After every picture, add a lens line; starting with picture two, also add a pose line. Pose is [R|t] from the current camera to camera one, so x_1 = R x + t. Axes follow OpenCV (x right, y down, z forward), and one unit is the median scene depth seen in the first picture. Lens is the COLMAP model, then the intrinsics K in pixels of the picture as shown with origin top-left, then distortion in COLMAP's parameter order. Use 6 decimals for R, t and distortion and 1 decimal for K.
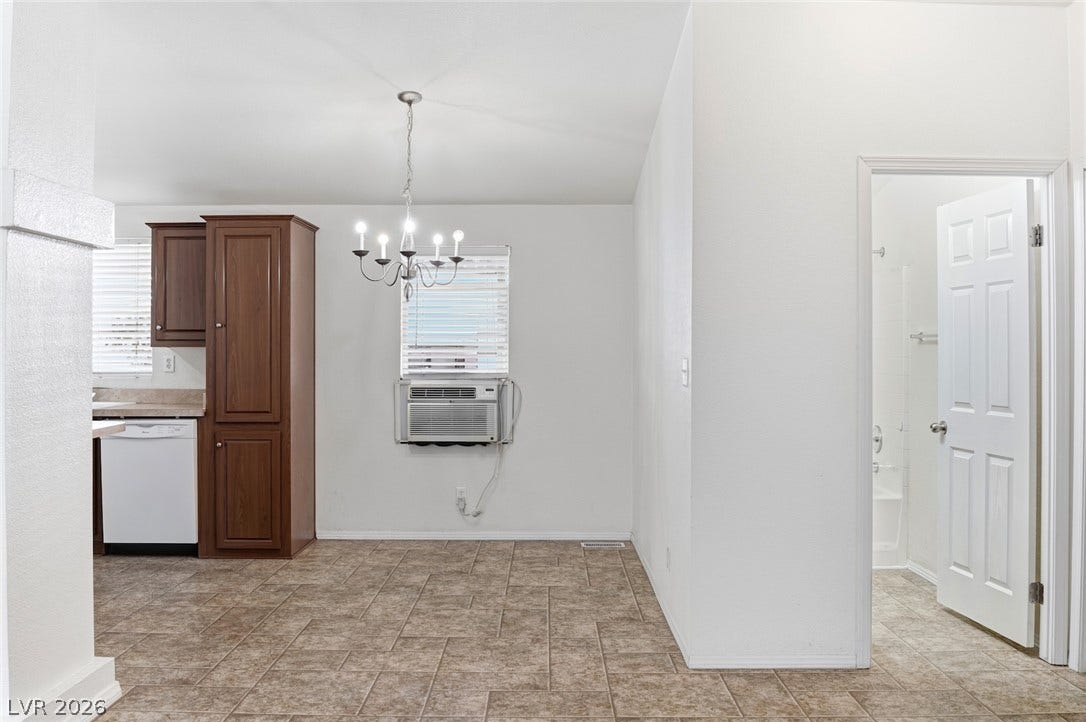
lens RADIAL K [[912.4, 0, 549.4], [0, 912.4, 342.7], [0, 0, 1]] dist [-0.062272, -0.004642]
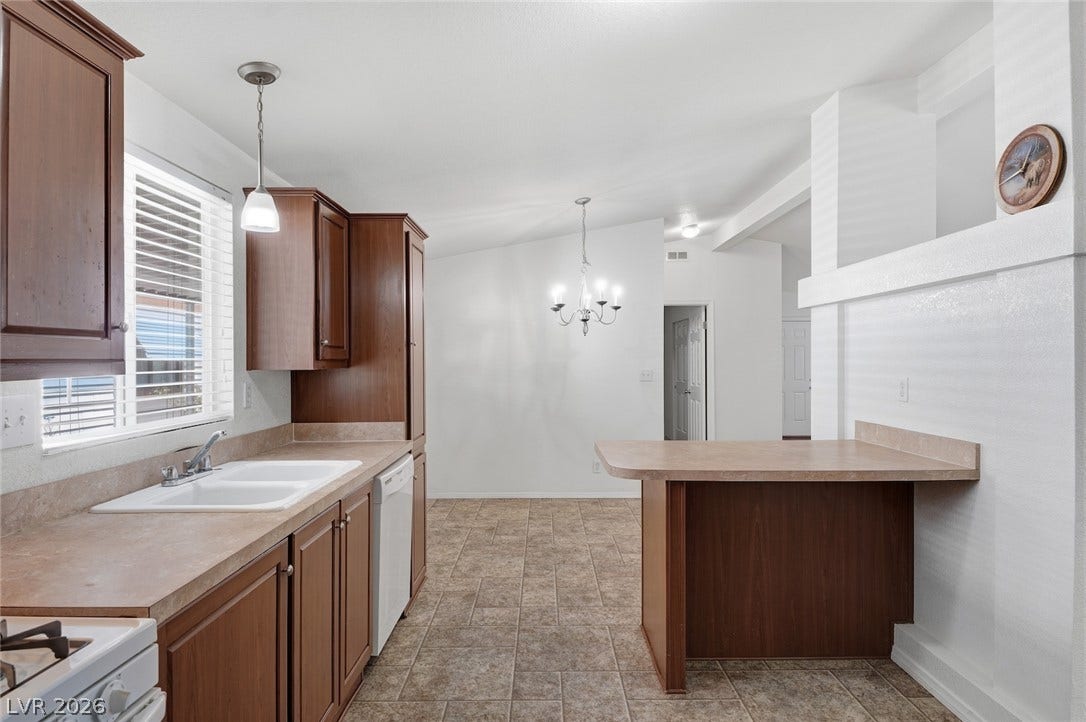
lens RADIAL K [[600.8, 0, 544.8], [0, 600.8, 359.7], [0, 0, 1]] dist [0.018365, -0.017157]
pose [[0.002151, -0.000457, 0.999998, -0.958656], [-0.003440, 0.999994, 0.000465, -0.003680], [-0.999992, -0.003441, 0.002149, 0.873554]]
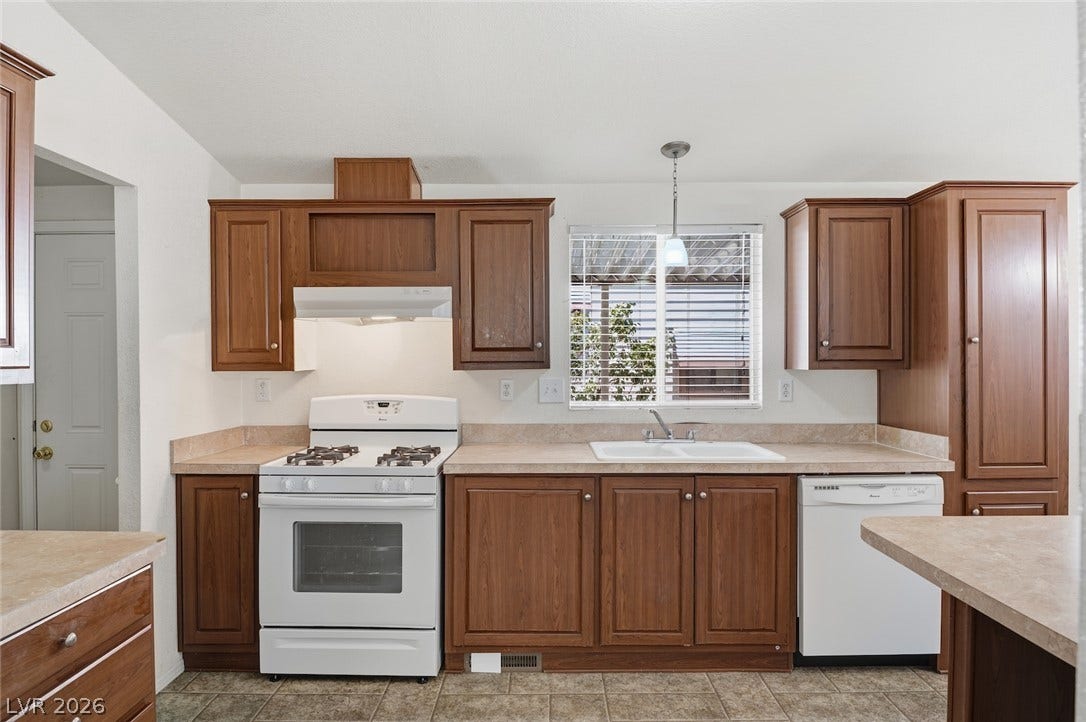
lens RADIAL K [[632.9, 0, 542.8], [0, 632.9, 360.6], [0, 0, 1]] dist [-0.000920, -0.012965]
pose [[0.999993, -0.003305, -0.001778, -0.696813], [0.003330, 0.999888, 0.014607, -0.011497], [0.001729, -0.014613, 0.999892, 0.518814]]
